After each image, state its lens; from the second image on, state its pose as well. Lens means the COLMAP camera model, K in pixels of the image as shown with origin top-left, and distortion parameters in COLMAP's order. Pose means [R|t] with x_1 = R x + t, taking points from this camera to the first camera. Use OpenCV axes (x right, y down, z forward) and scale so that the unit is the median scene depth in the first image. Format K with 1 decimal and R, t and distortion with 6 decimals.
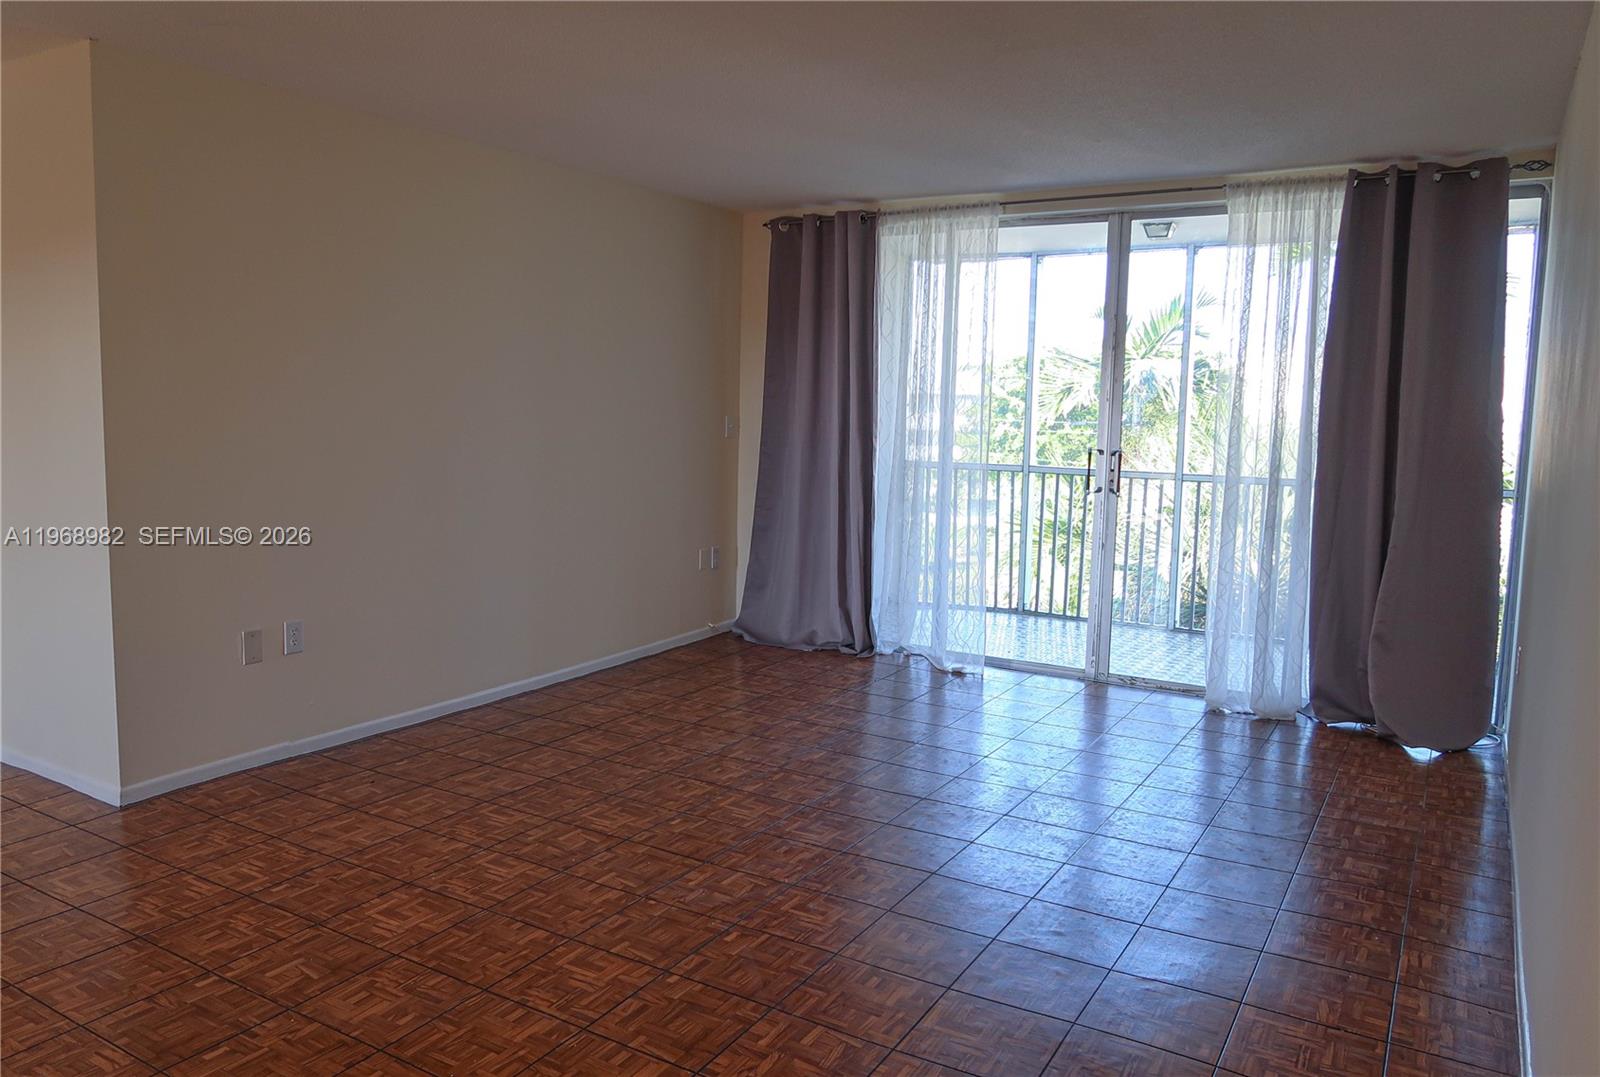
lens RADIAL K [[1146.7, 0, 800.0], [0, 1146.7, 538.5], [0, 0, 1]] dist [0.023479, -0.000561]
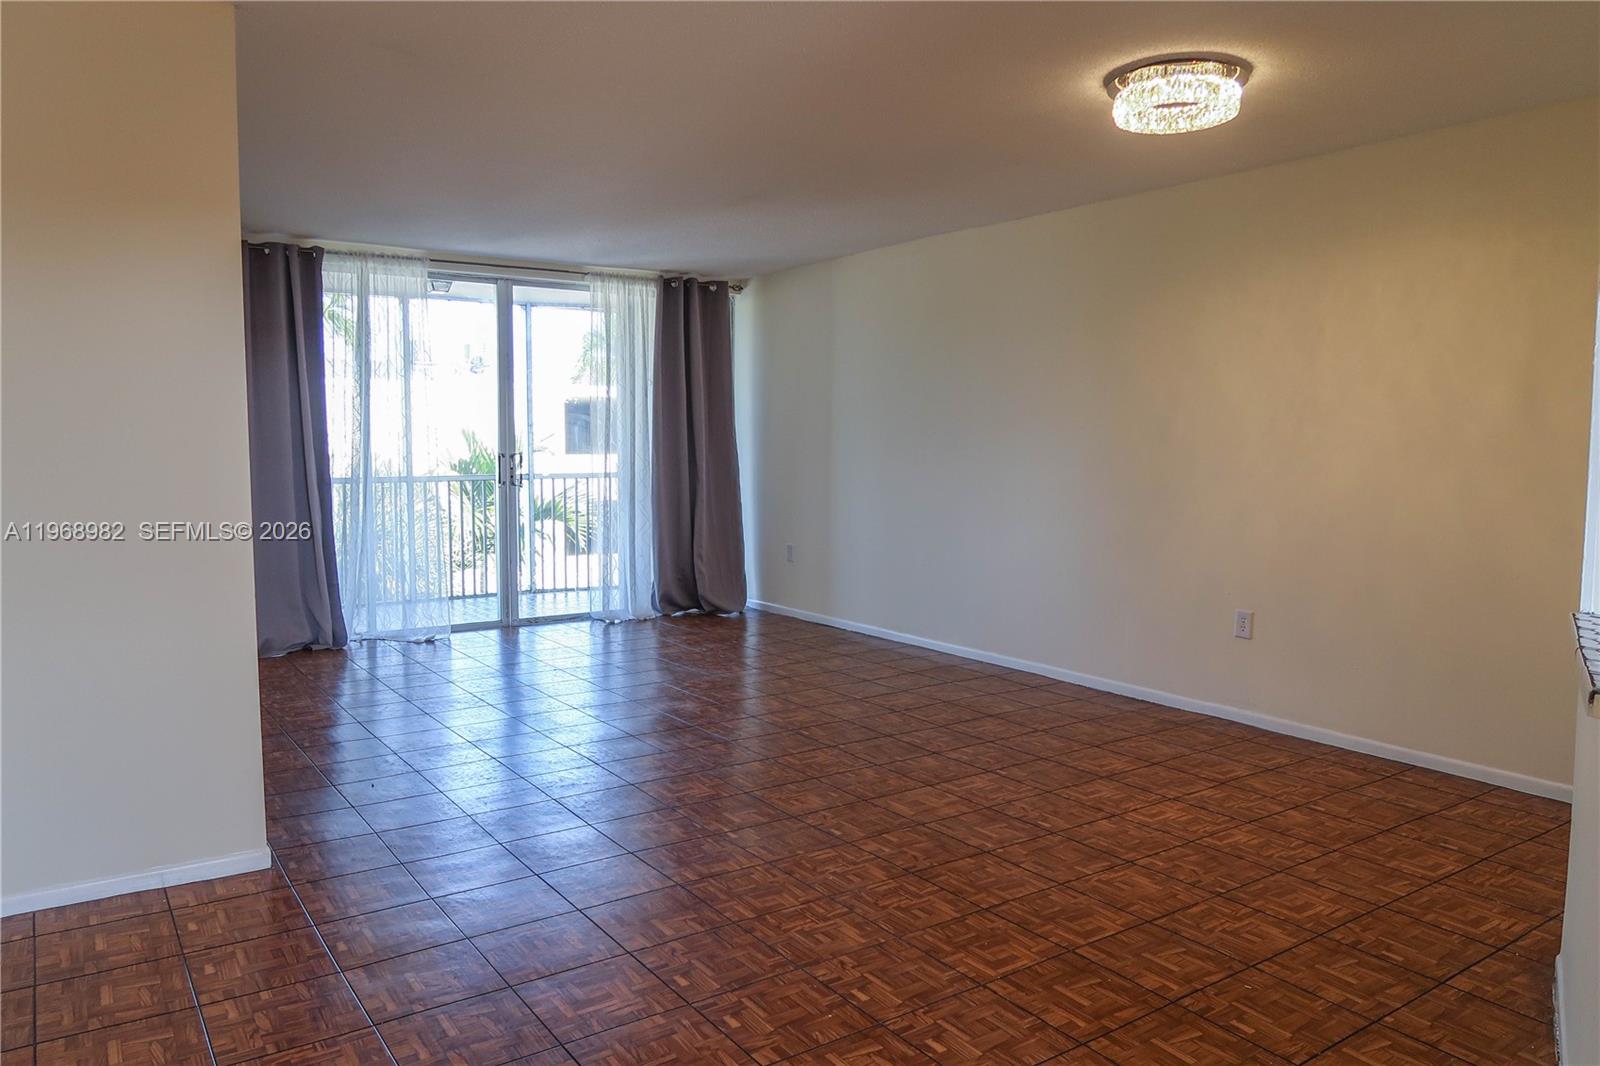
lens RADIAL K [[1117.9, 0, 800.7], [0, 1117.9, 539.2], [0, 0, 1]] dist [-0.001206, -0.000908]
pose [[0.428369, -0.103666, 0.897638, -0.754973], [0.115566, 0.991525, 0.059359, -0.014525], [-0.896183, 0.078308, 0.436719, 0.126383]]
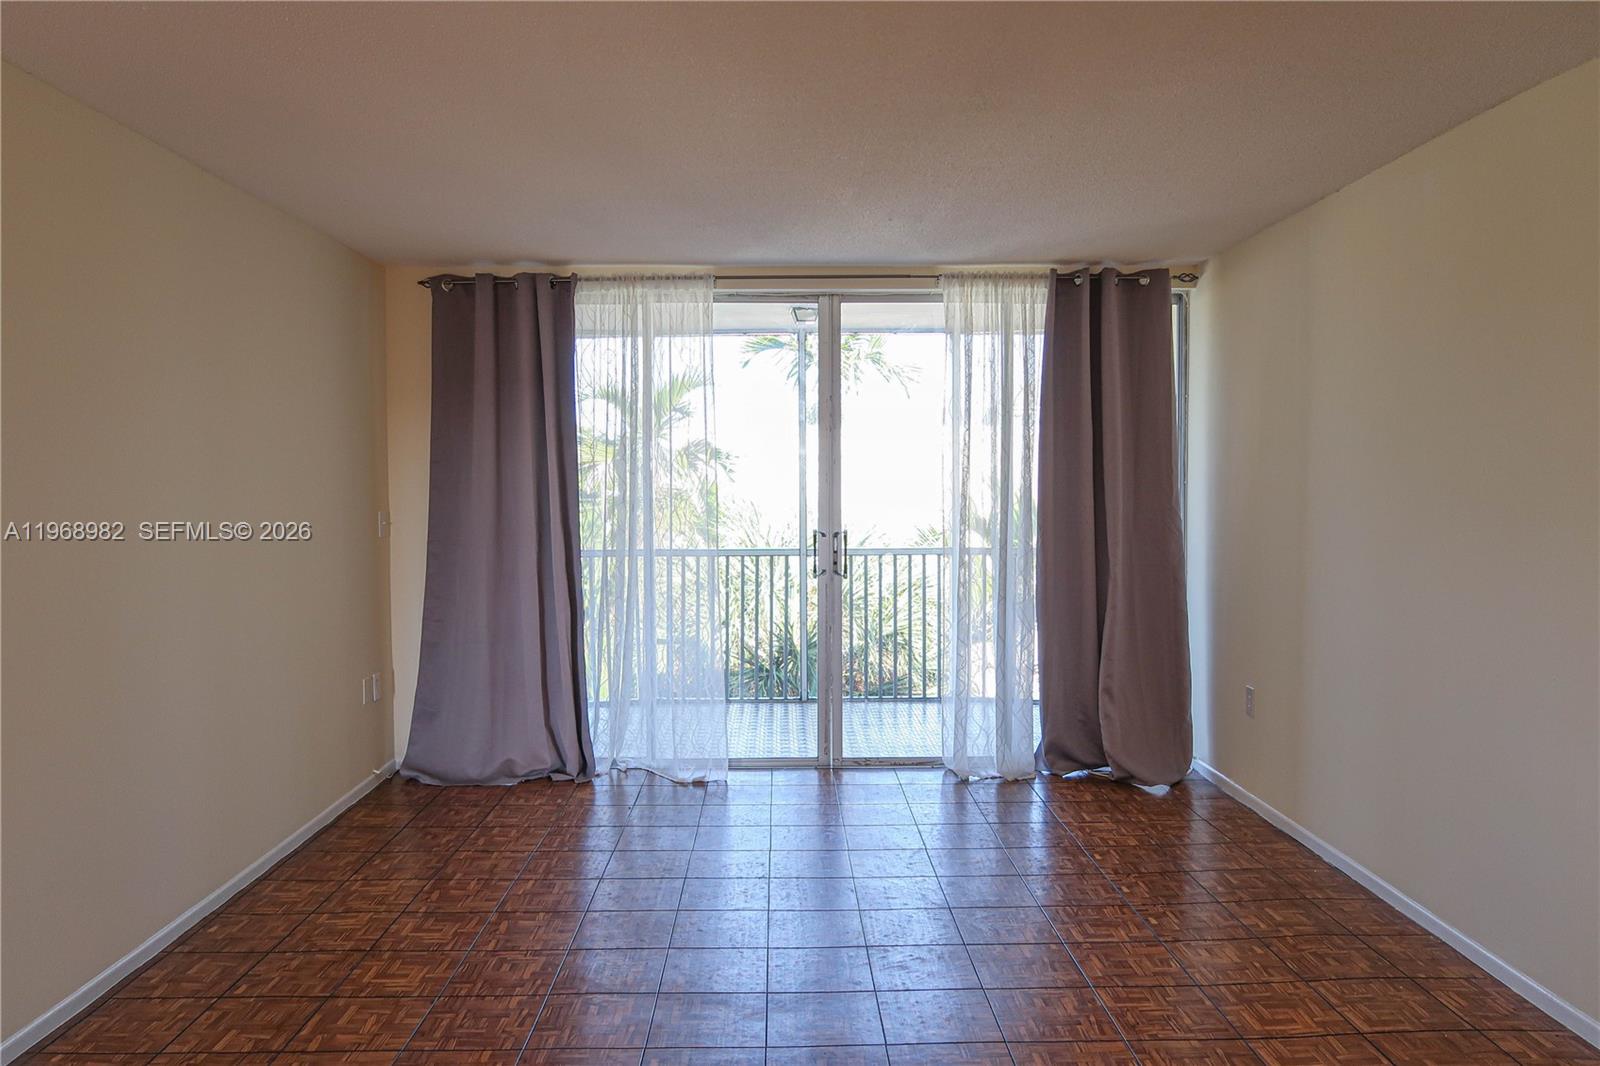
lens RADIAL K [[1117.9, 0, 800.7], [0, 1117.9, 539.2], [0, 0, 1]] dist [-0.001206, -0.000908]
pose [[0.855229, -0.053385, 0.515493, -0.243381], [0.085068, 0.995649, -0.038023, -0.034984], [-0.511221, 0.076370, 0.856050, 0.188957]]
